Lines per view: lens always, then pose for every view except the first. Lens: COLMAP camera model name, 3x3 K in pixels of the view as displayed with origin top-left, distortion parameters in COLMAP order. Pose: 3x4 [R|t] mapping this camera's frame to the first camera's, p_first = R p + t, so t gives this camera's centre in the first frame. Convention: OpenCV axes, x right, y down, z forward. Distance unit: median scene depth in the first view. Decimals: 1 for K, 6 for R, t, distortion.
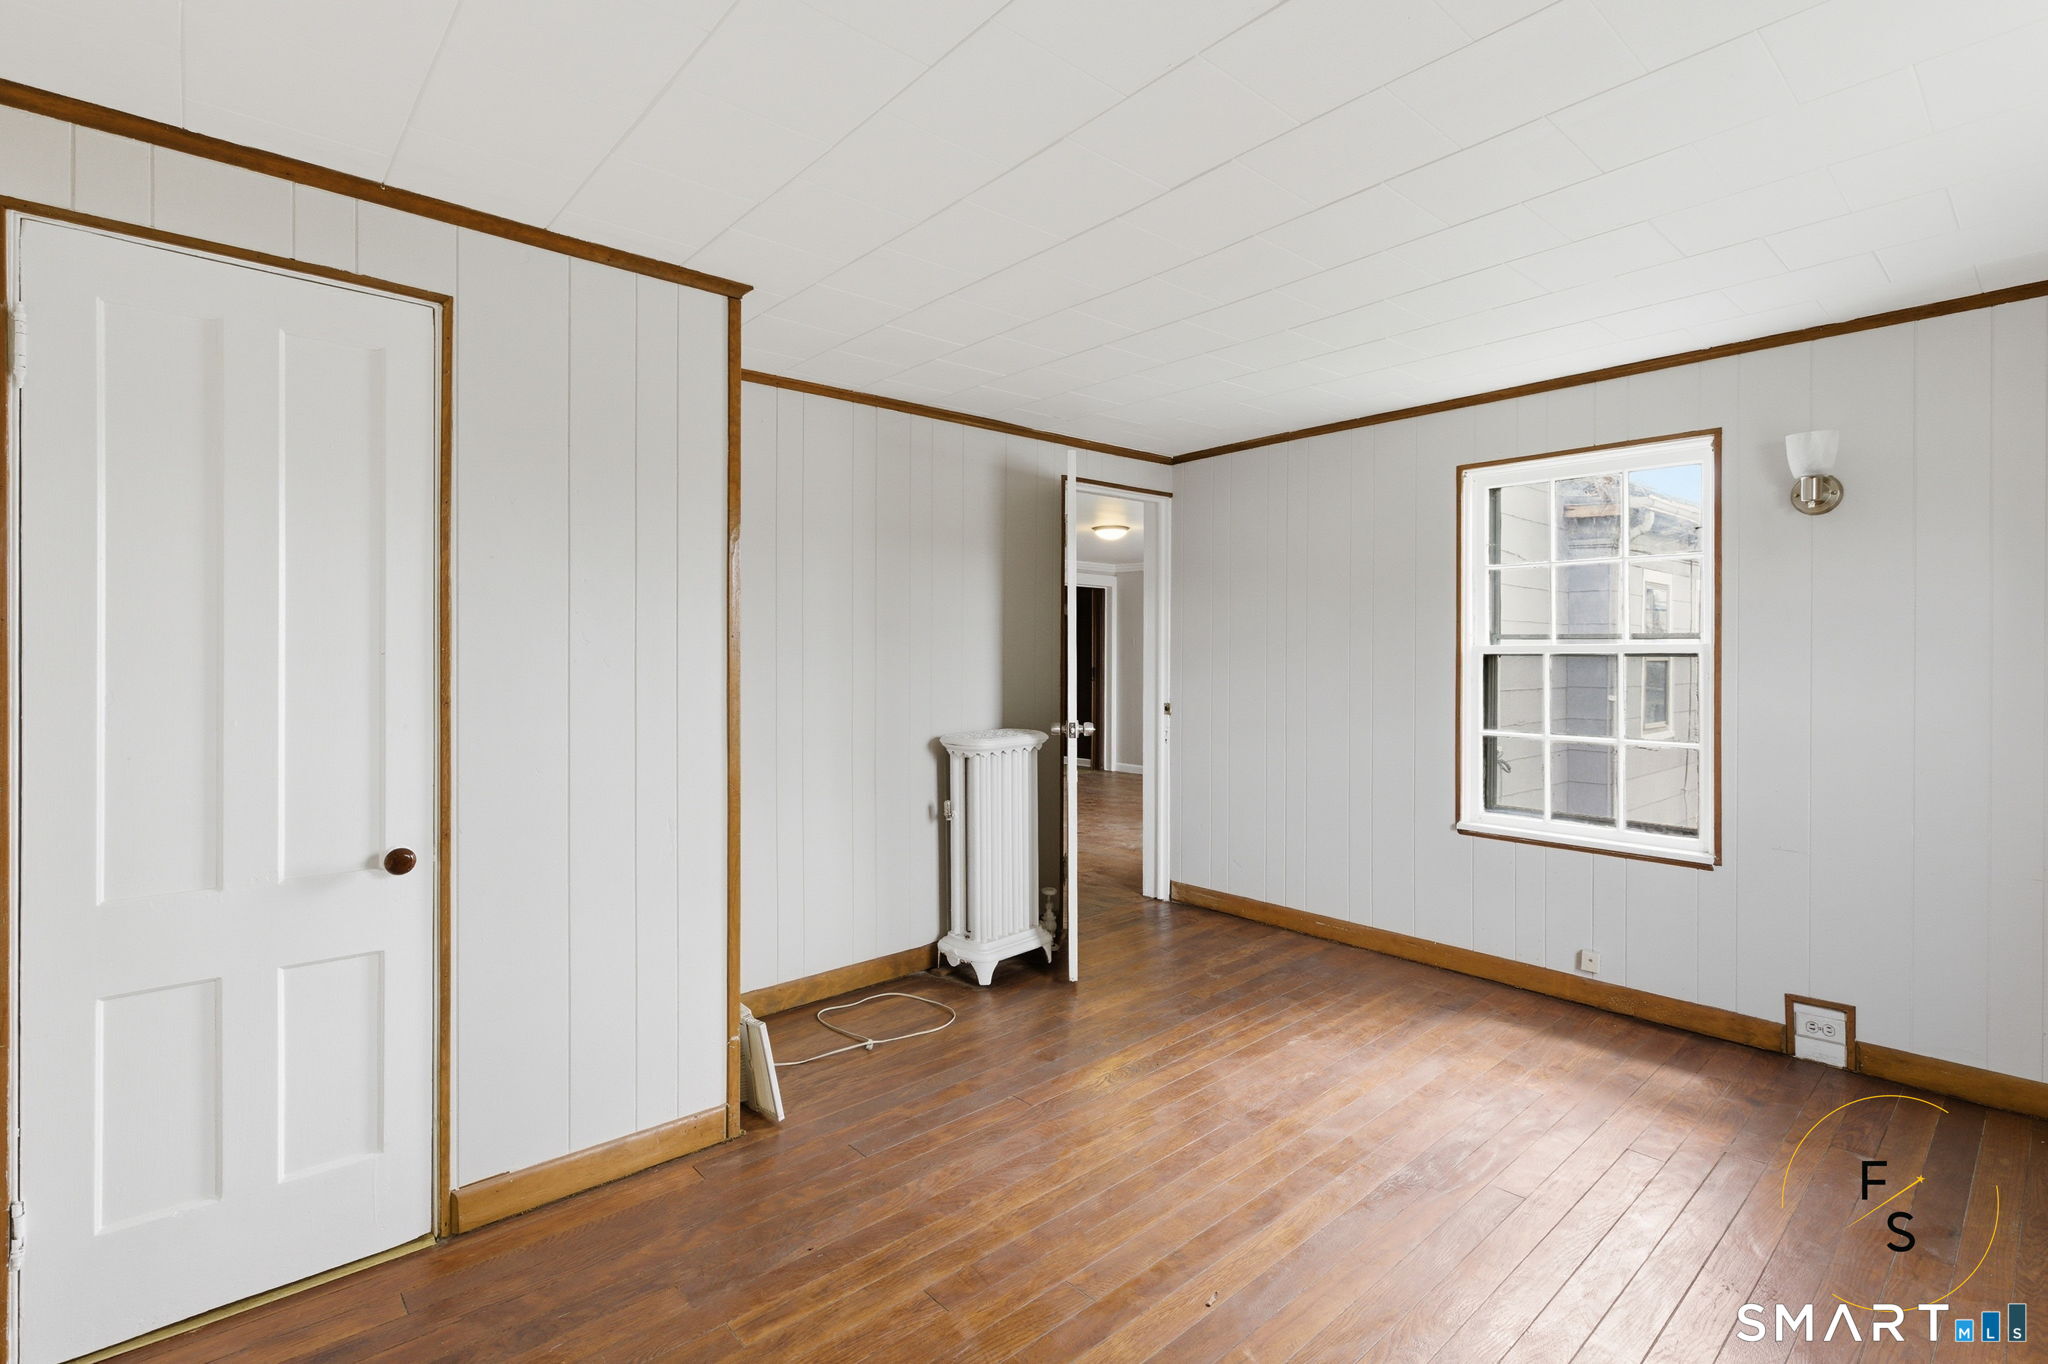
lens RADIAL K [[928.4, 0, 1026.3], [0, 928.4, 668.3], [0, 0, 1]] dist [-0.003152, -0.000517]
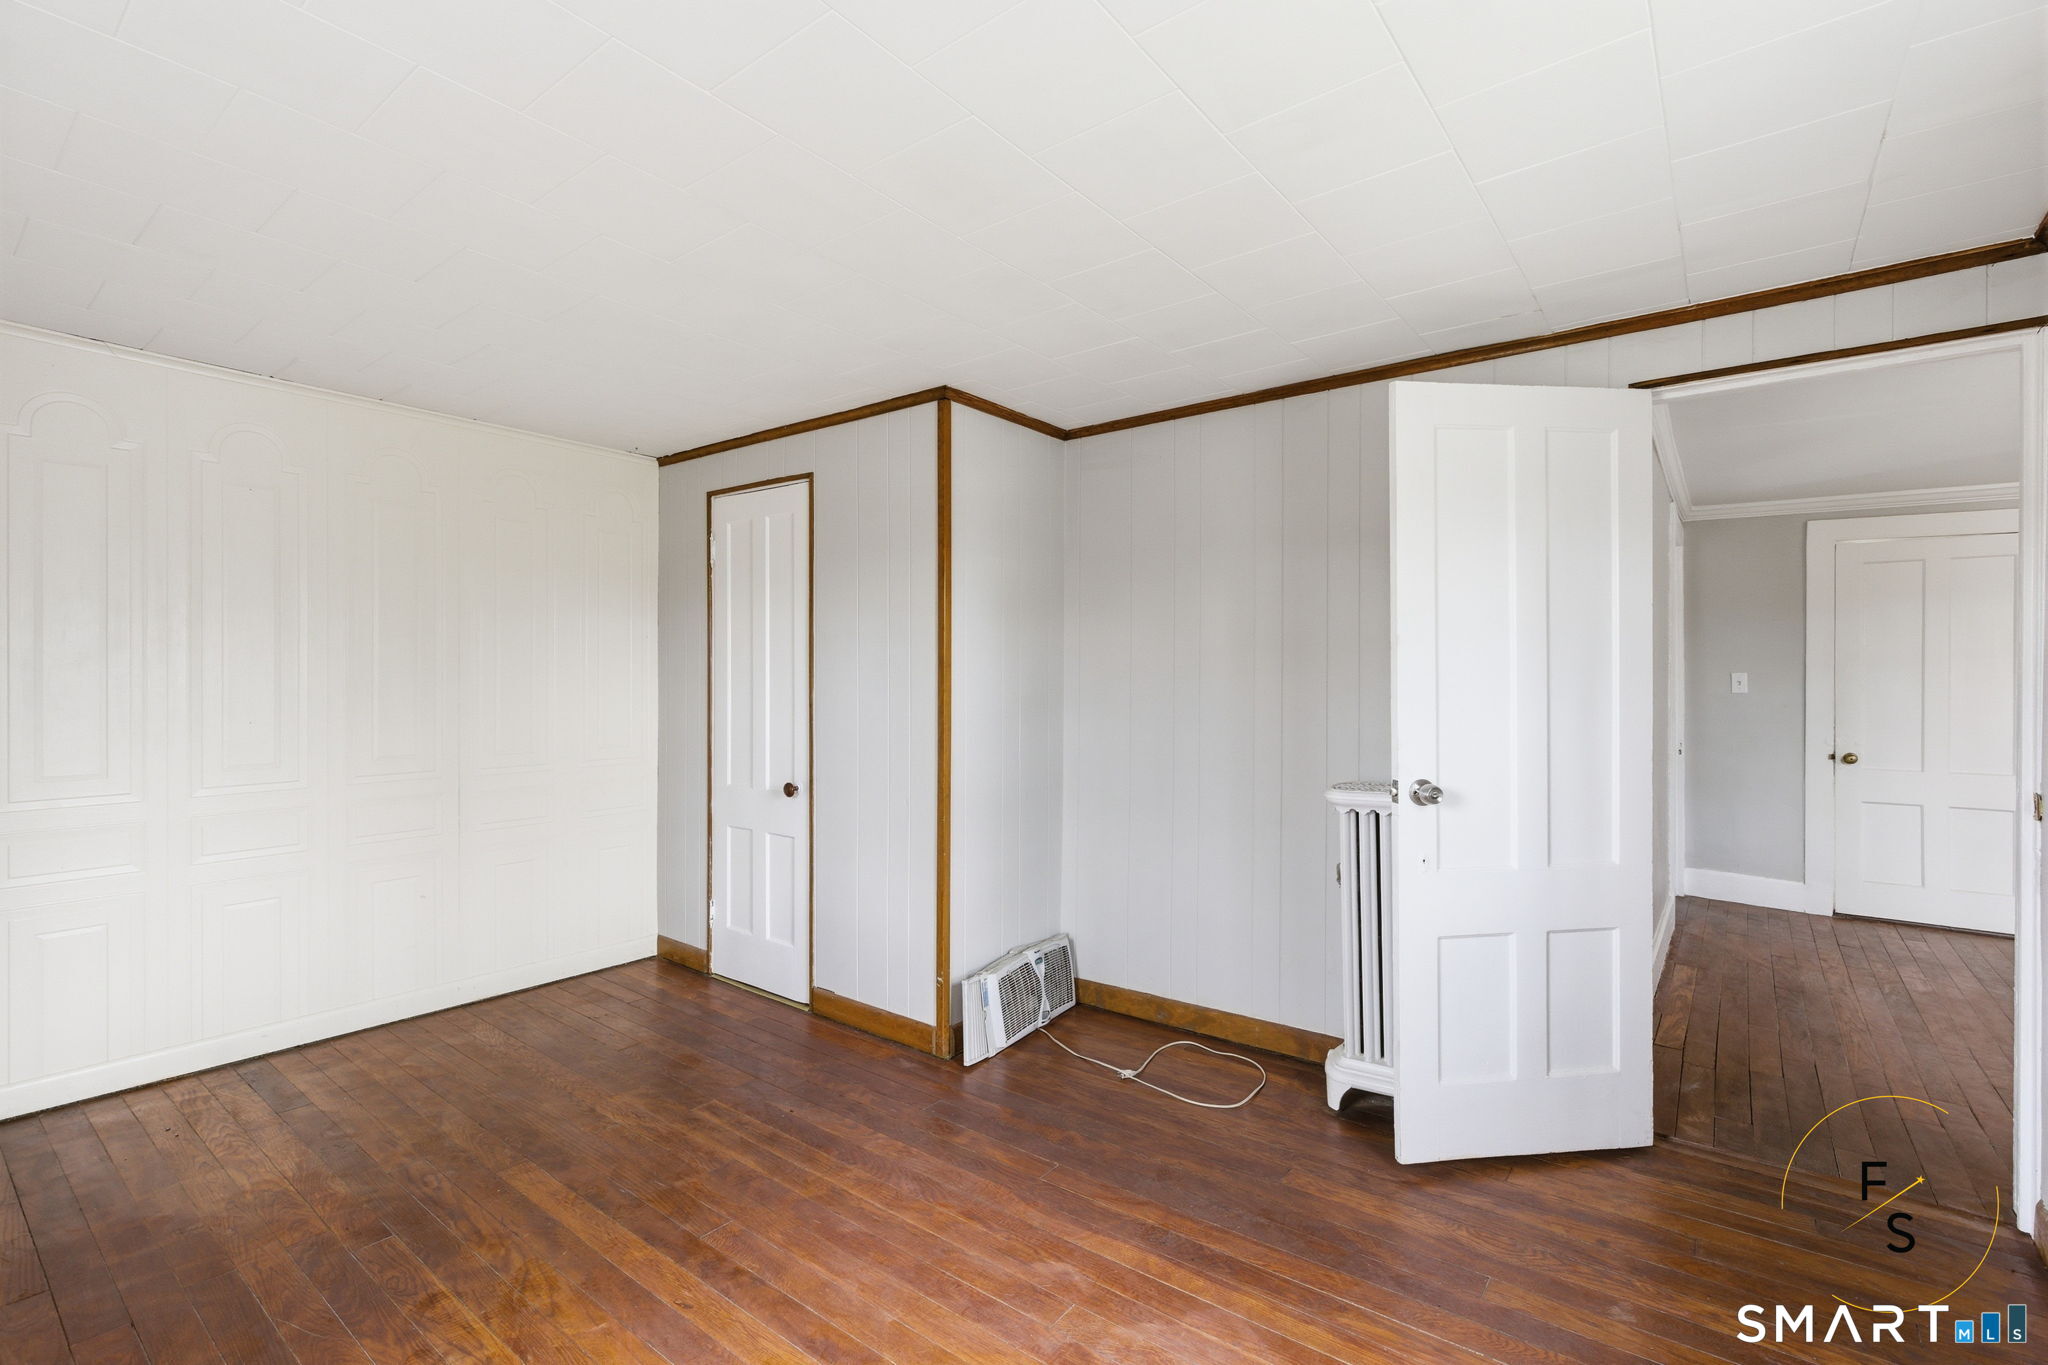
lens RADIAL K [[928.4, 0, 1029.6], [0, 928.4, 677.3], [0, 0, 1]] dist [-0.003152, -0.000517]
pose [[0.186294, -0.002025, -0.982492, 1.110491], [-0.013957, 0.999892, -0.004707, -0.010614], [0.982395, 0.014590, 0.186246, 1.020483]]
